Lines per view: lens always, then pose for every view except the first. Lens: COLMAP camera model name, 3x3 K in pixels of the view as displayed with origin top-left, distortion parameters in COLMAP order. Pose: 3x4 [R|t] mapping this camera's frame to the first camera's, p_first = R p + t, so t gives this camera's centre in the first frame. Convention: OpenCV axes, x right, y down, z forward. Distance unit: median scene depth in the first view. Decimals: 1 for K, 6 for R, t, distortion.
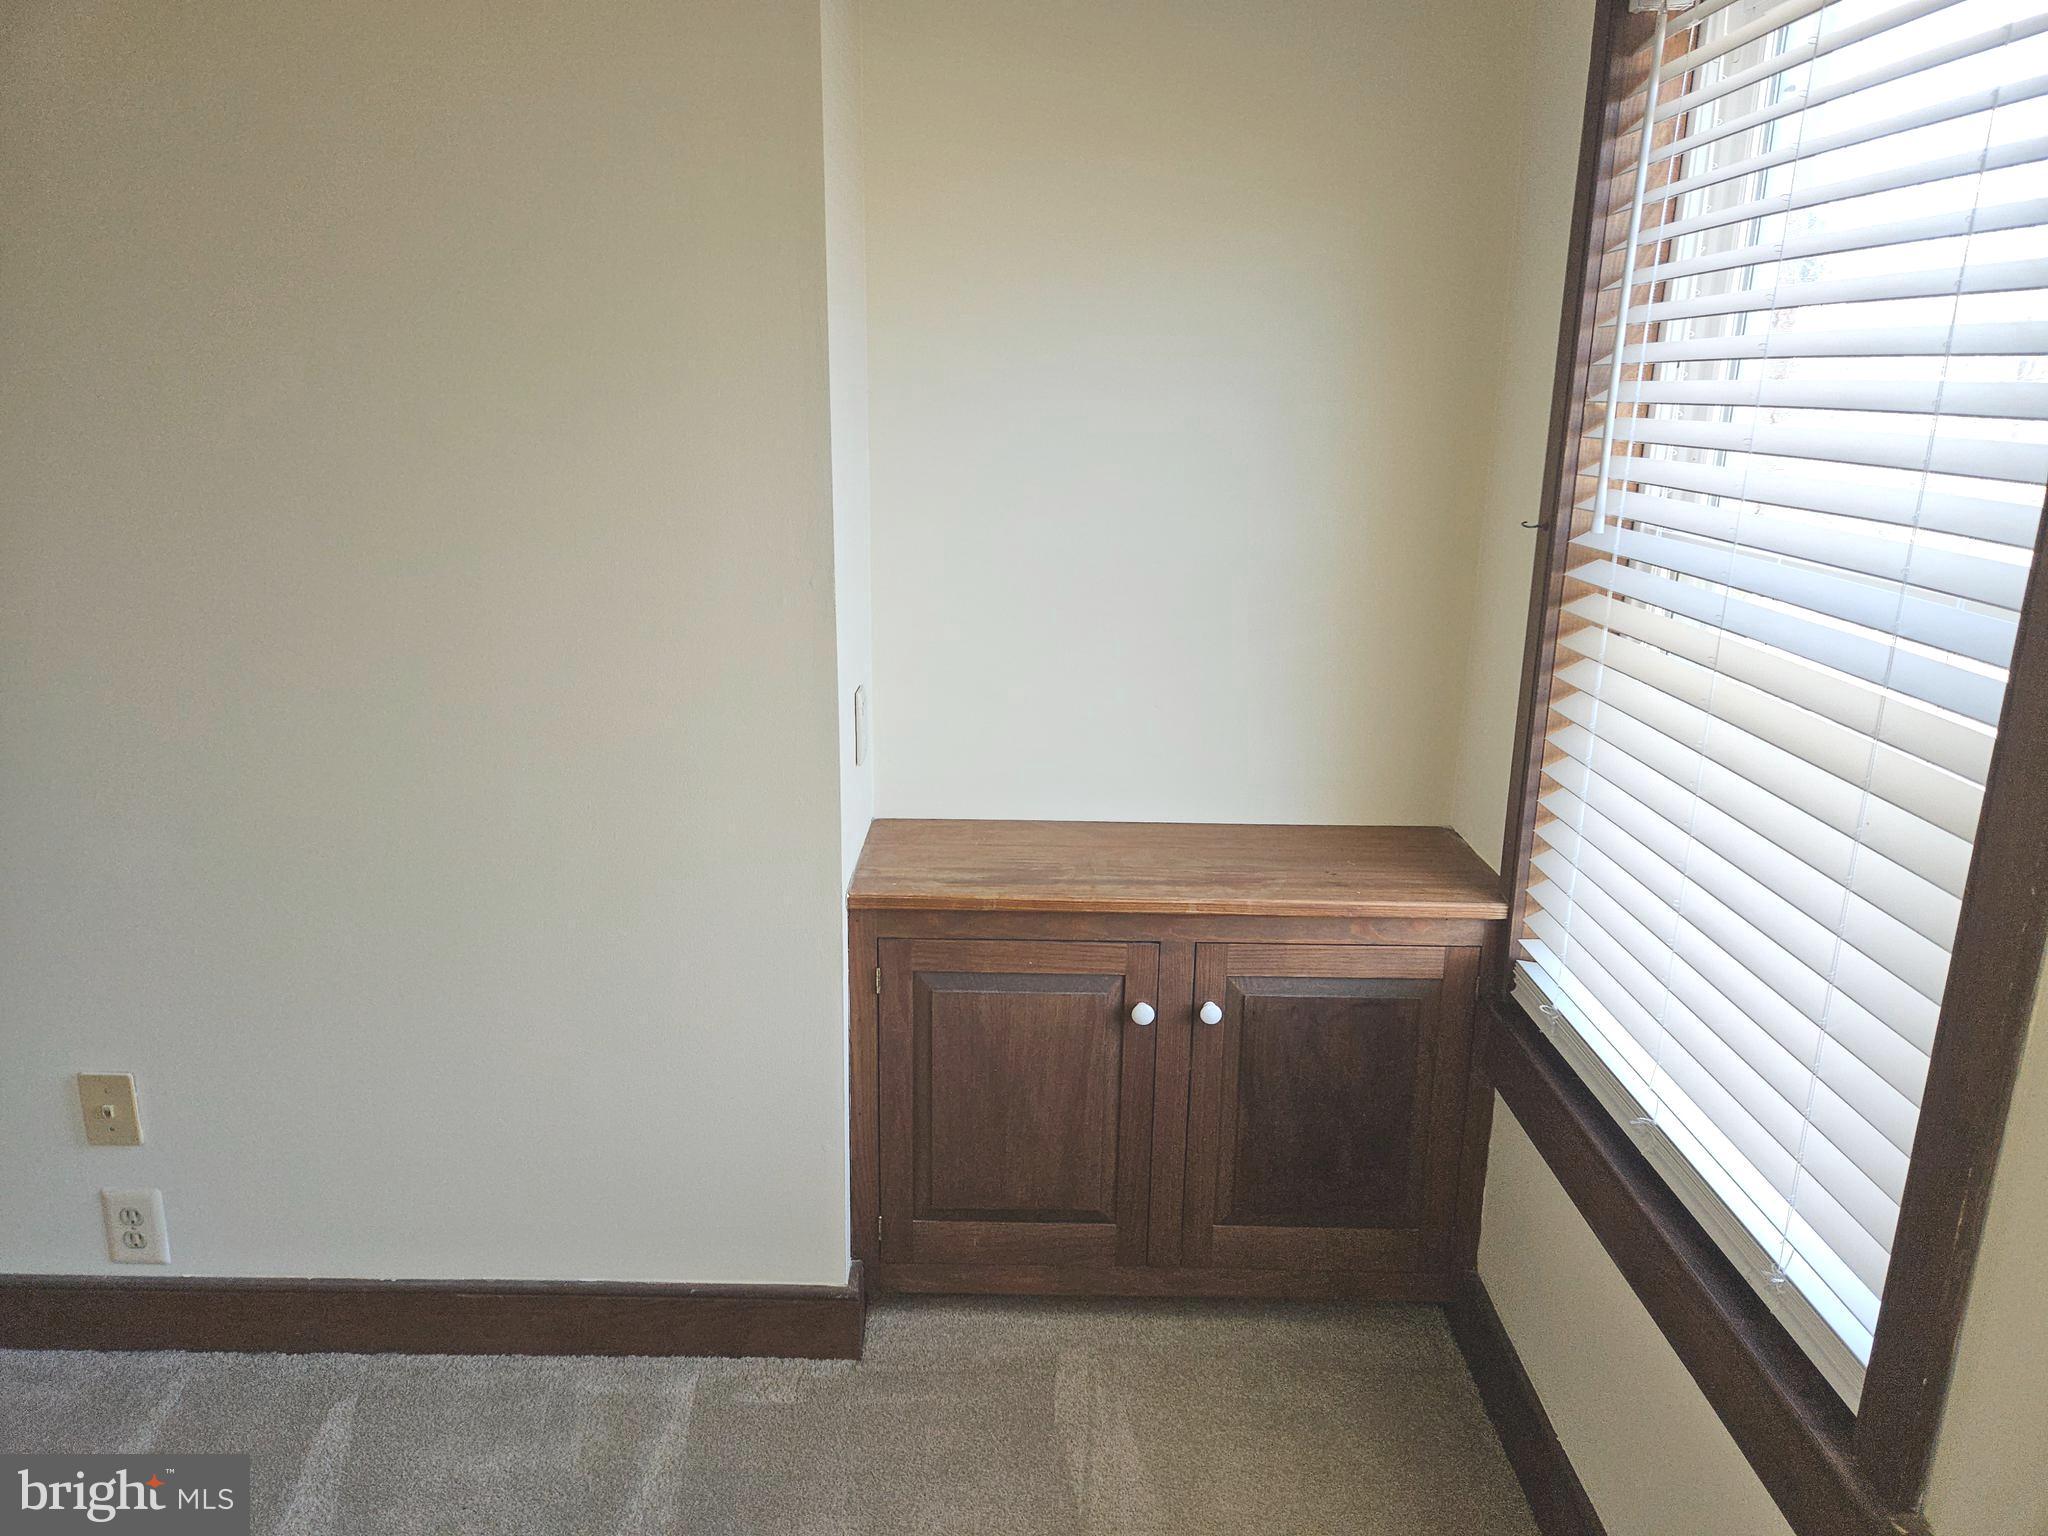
lens RADIAL K [[1378.3, 0, 1025.4], [0, 1378.3, 764.3], [0, 0, 1]] dist [0.061338, -0.046213]
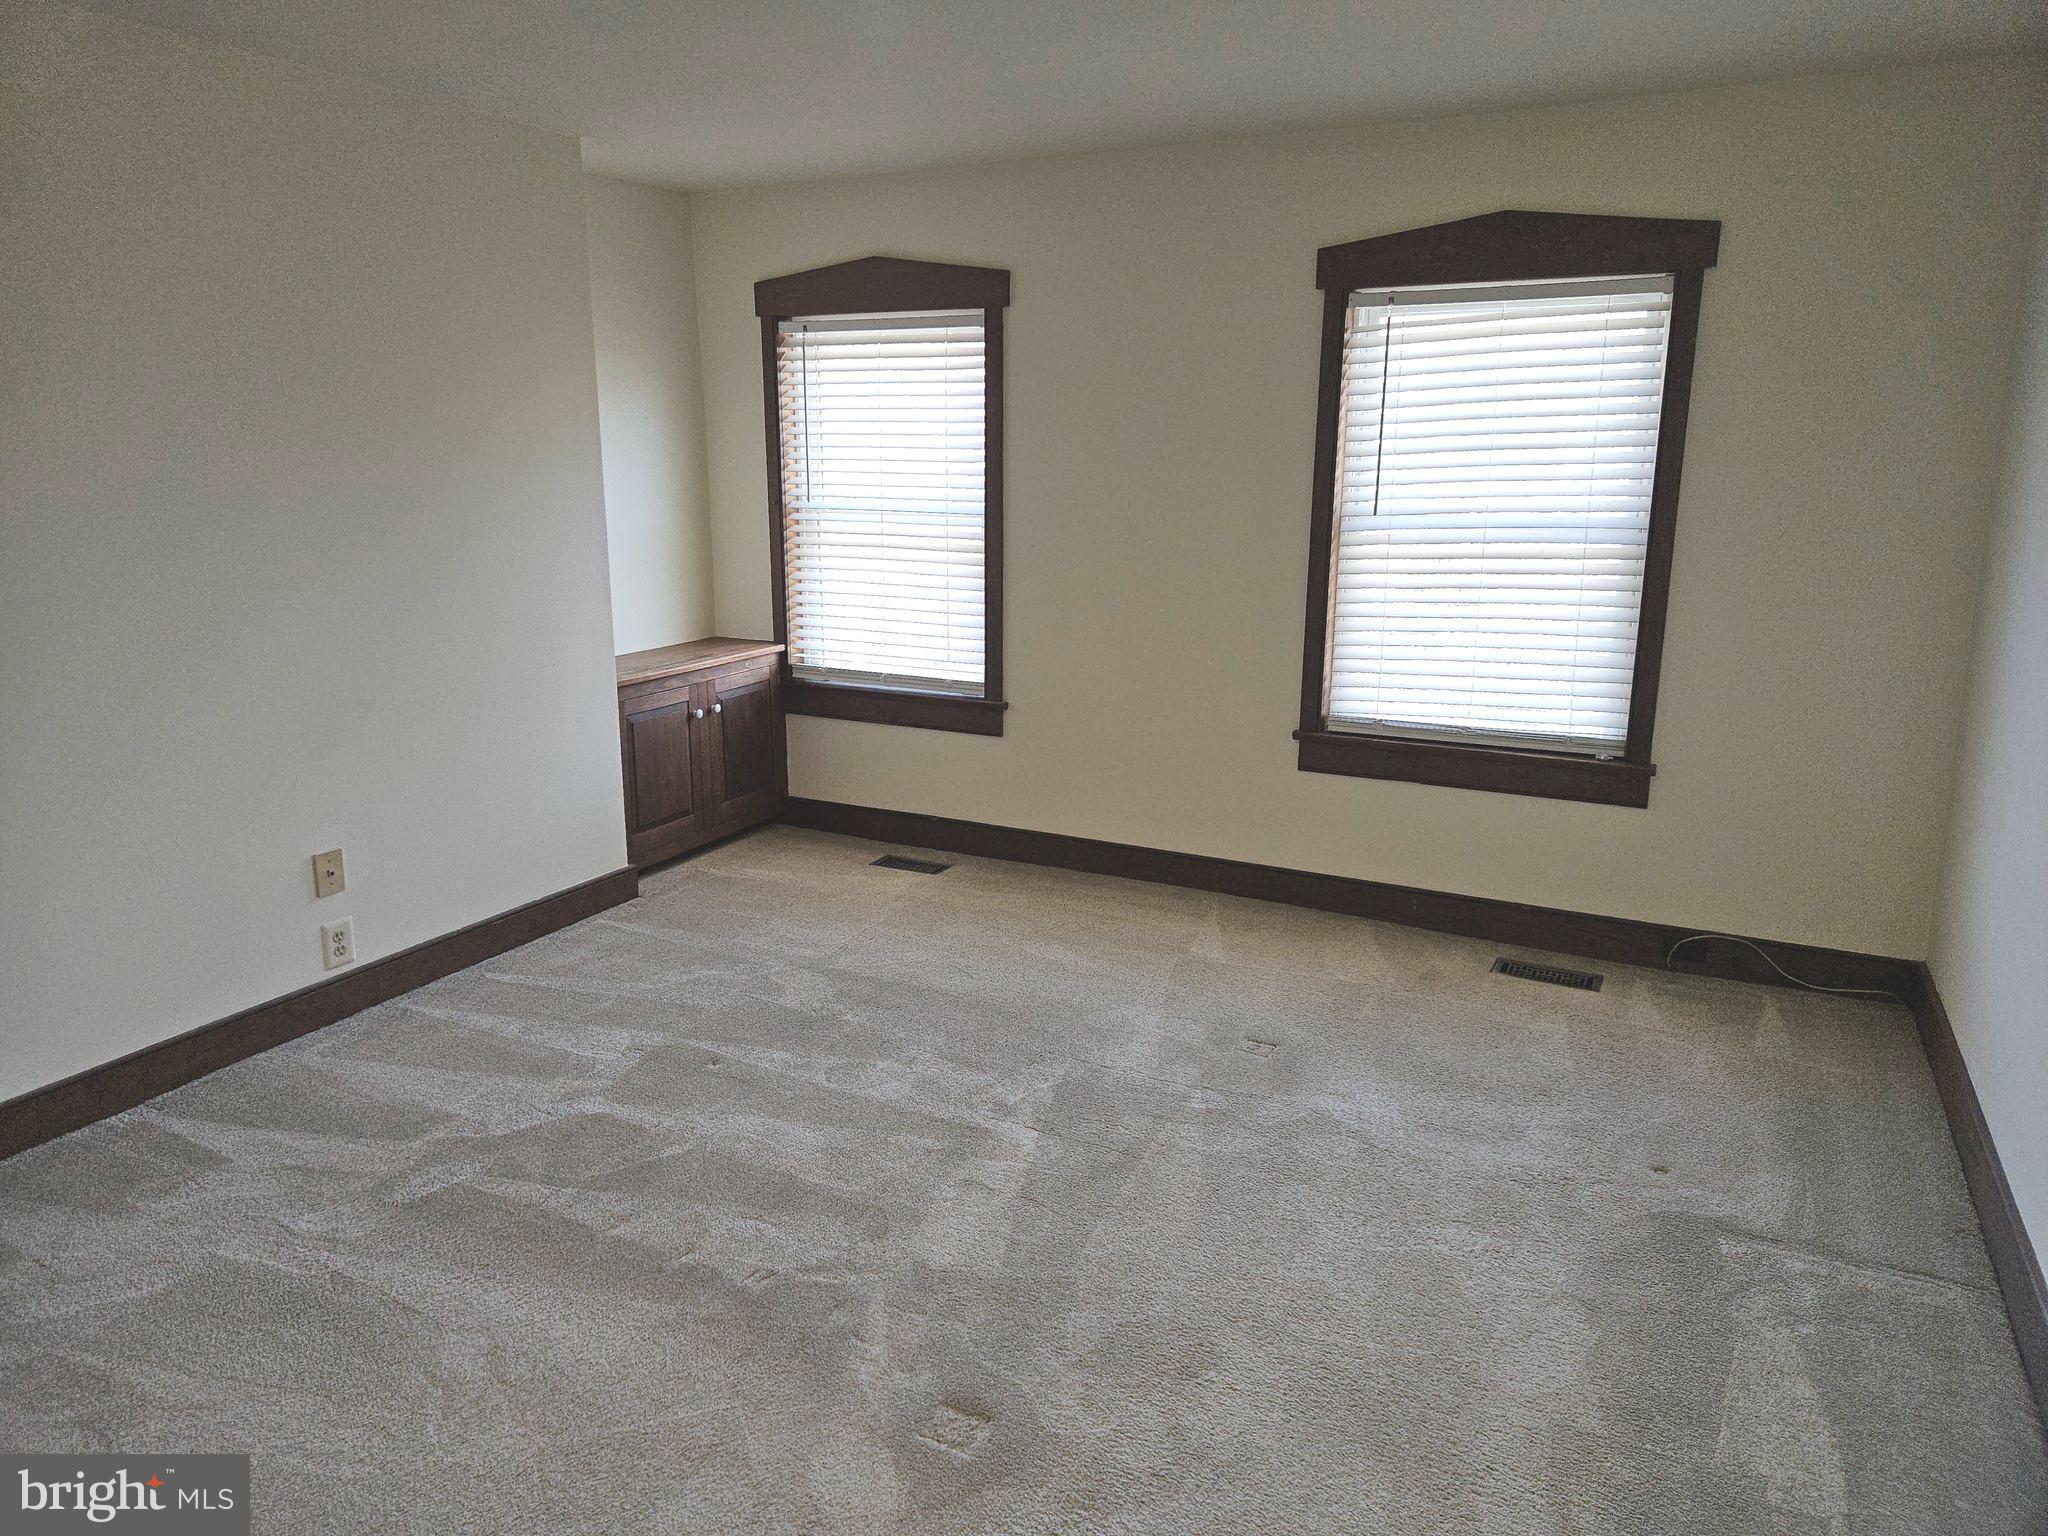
lens RADIAL K [[1378.3, 0, 1021.3], [0, 1378.3, 768.6], [0, 0, 1]] dist [0.061338, -0.046213]
pose [[0.440961, -0.217592, 0.870751, -1.761222], [0.236019, 0.964135, 0.121405, 0.112032], [-0.865938, 0.151979, 0.476502, -0.608932]]
